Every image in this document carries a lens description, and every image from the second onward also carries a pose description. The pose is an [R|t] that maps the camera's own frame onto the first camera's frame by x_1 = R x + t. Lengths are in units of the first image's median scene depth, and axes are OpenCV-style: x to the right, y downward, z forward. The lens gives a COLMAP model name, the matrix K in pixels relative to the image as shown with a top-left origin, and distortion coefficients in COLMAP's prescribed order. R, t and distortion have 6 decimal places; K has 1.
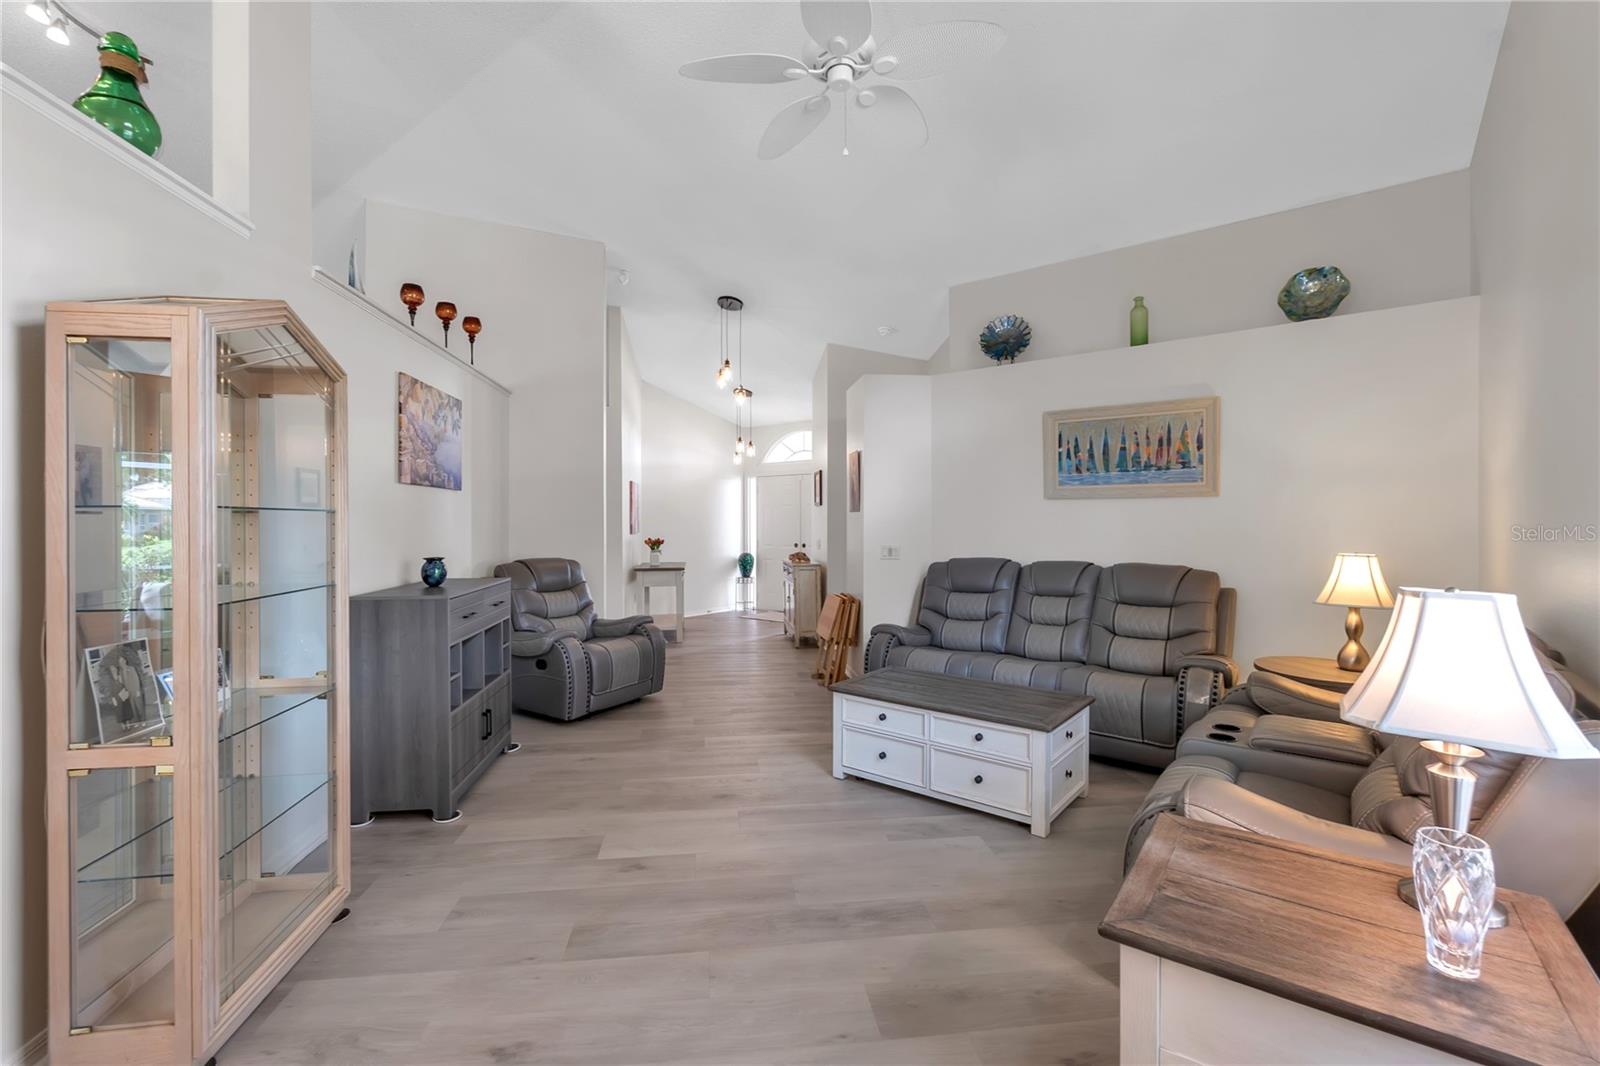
lens RADIAL K [[693.2, 0, 796.1], [0, 693.2, 525.2], [0, 0, 1]] dist [-0.009762, 0.002533]
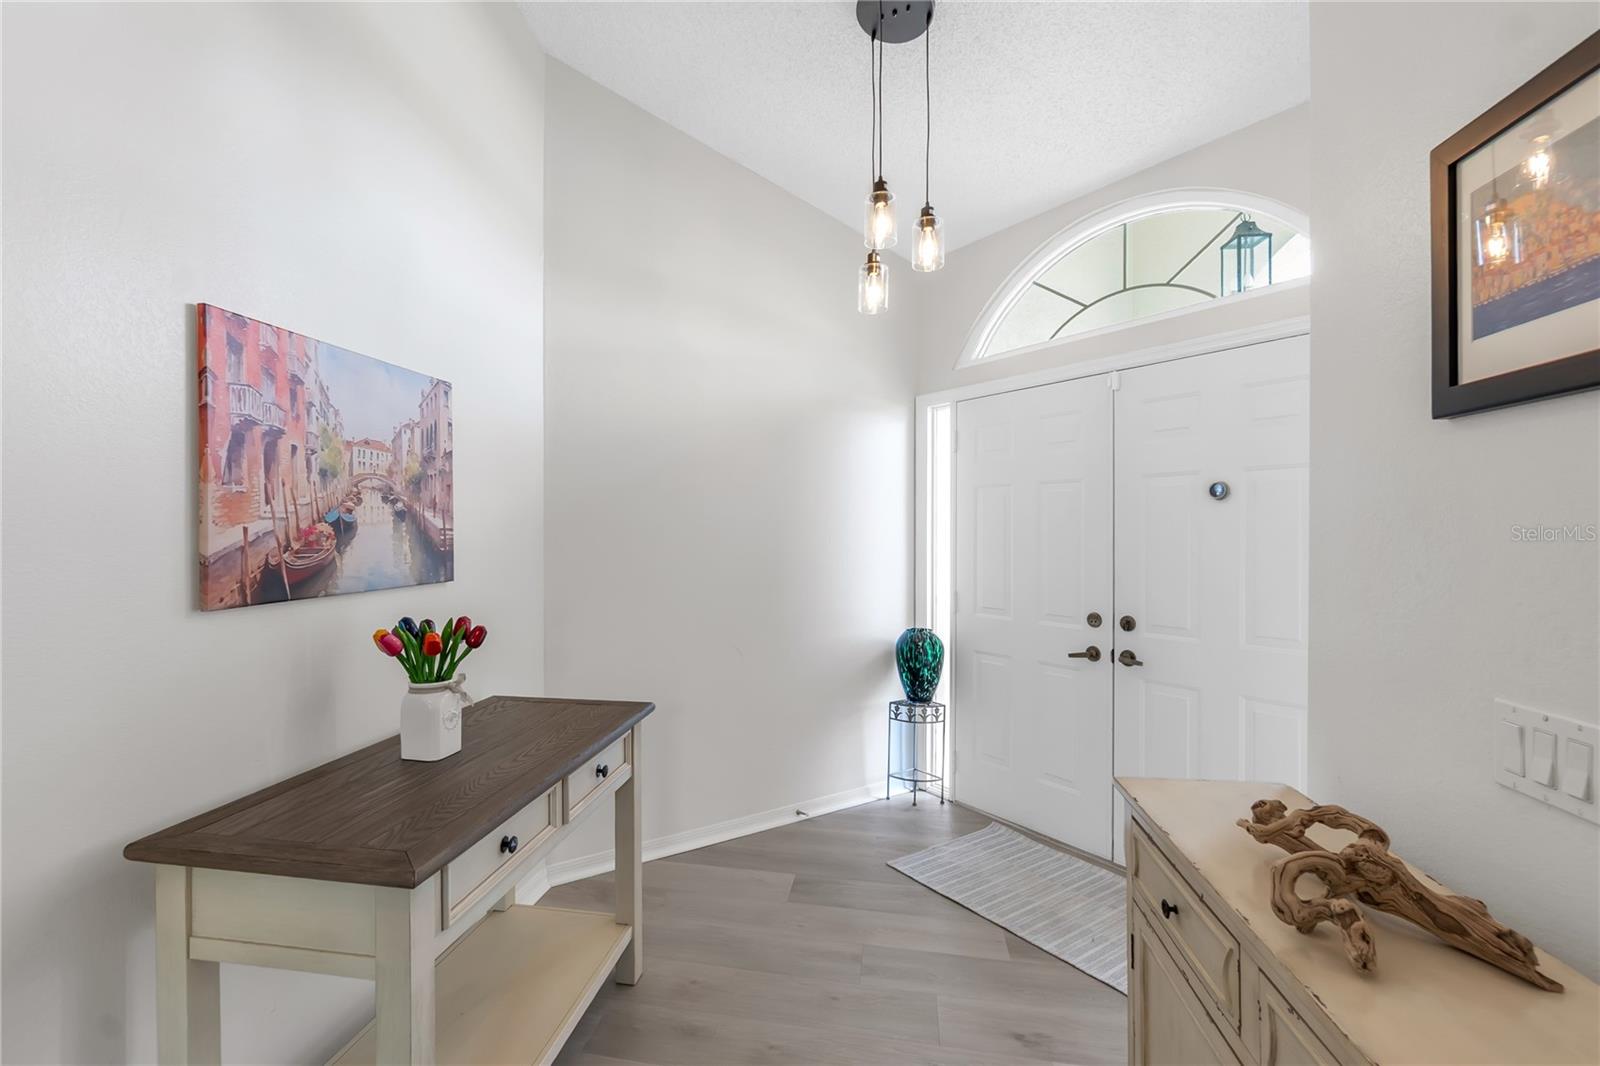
lens RADIAL K [[693.2, 0, 790.0], [0, 693.2, 533.5], [0, 0, 1]] dist [-0.009762, 0.002533]
pose [[0.959109, 0.001549, -0.283032, -0.037924], [-0.004295, 0.999950, -0.009081, -0.002907], [0.283004, 0.009925, 0.959067, 0.665963]]
